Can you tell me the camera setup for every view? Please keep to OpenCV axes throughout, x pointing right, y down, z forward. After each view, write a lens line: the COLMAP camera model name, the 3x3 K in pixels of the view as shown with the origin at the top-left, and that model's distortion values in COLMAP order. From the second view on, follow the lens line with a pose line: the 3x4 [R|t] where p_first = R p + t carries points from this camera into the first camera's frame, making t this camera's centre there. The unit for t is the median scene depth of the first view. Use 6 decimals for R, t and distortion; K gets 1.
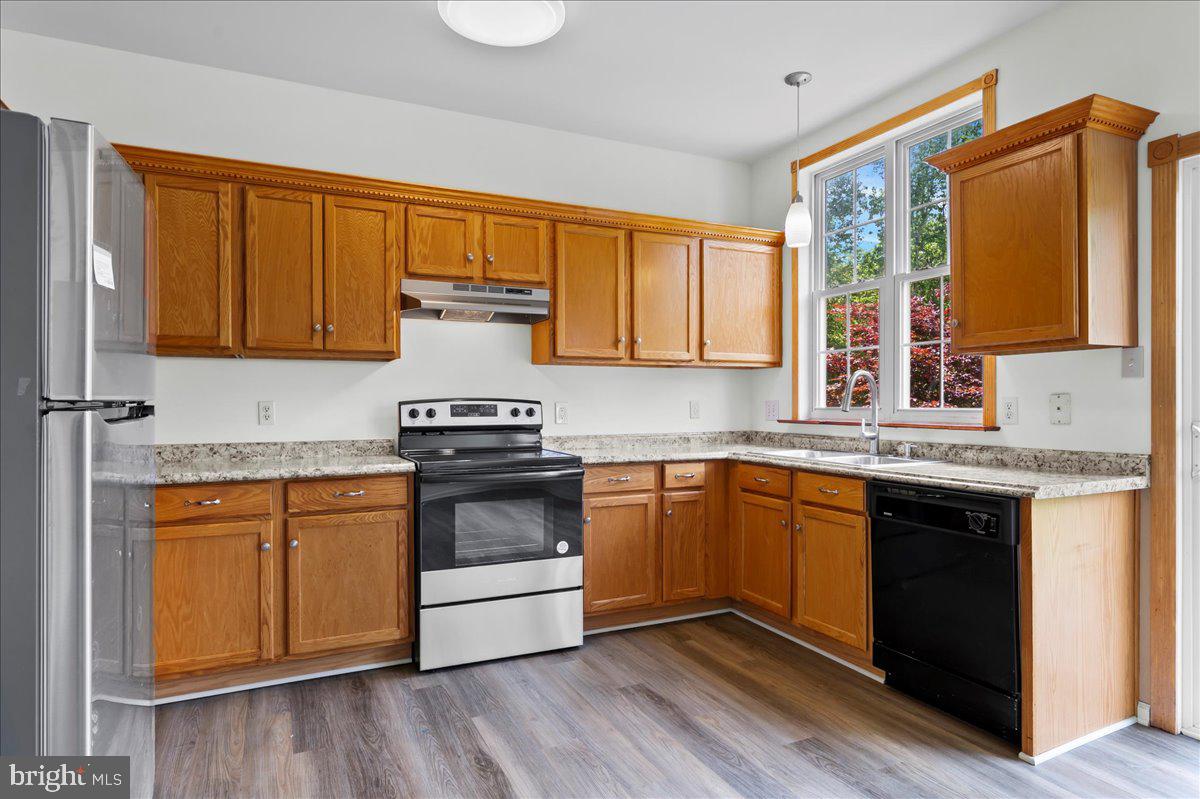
lens RADIAL K [[685.3, 0, 600.0], [0, 685.3, 399.5], [0, 0, 1]] dist [-0.001542, -0.000965]
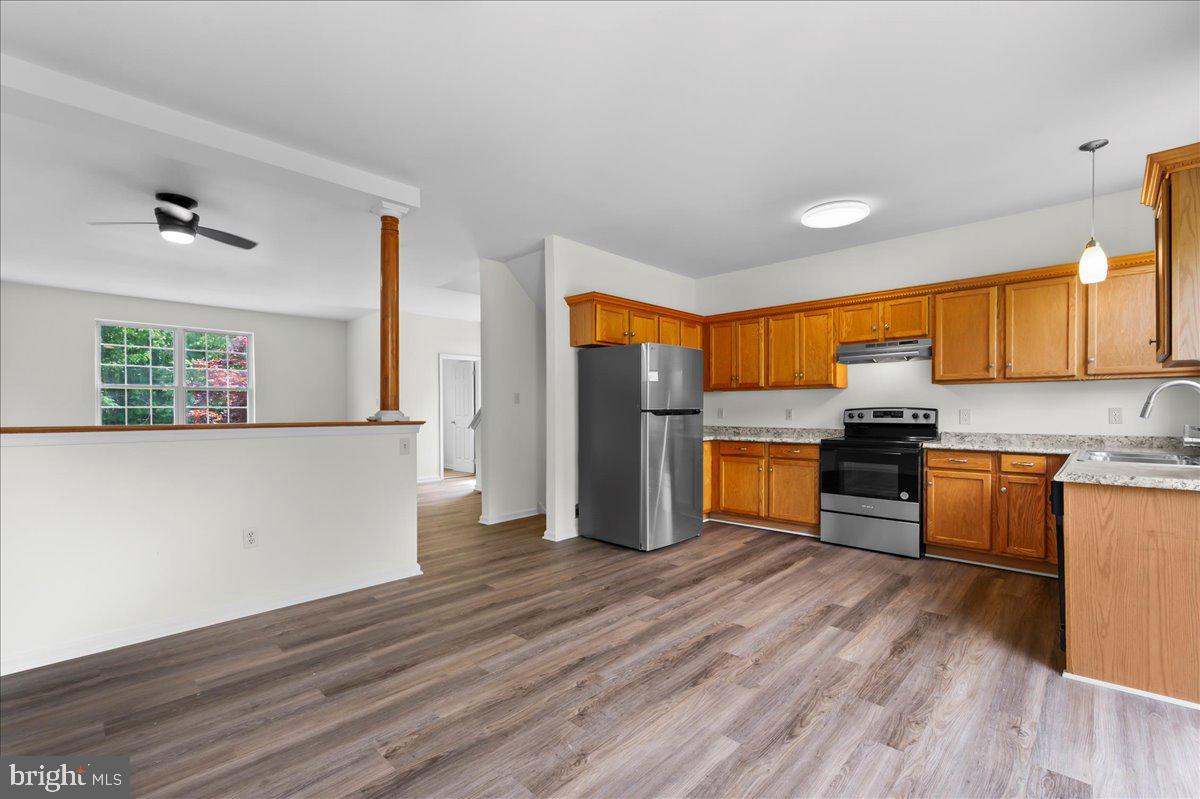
lens RADIAL K [[538.6, 0, 600.0], [0, 538.6, 399.5], [0, 0, 1]] dist [0.000881, 0.000337]
pose [[0.350349, -0.016222, -0.936479, 0.875109], [0.006204, 0.999868, -0.014999, -0.006116], [0.936599, -0.000555, 0.350404, -0.159256]]
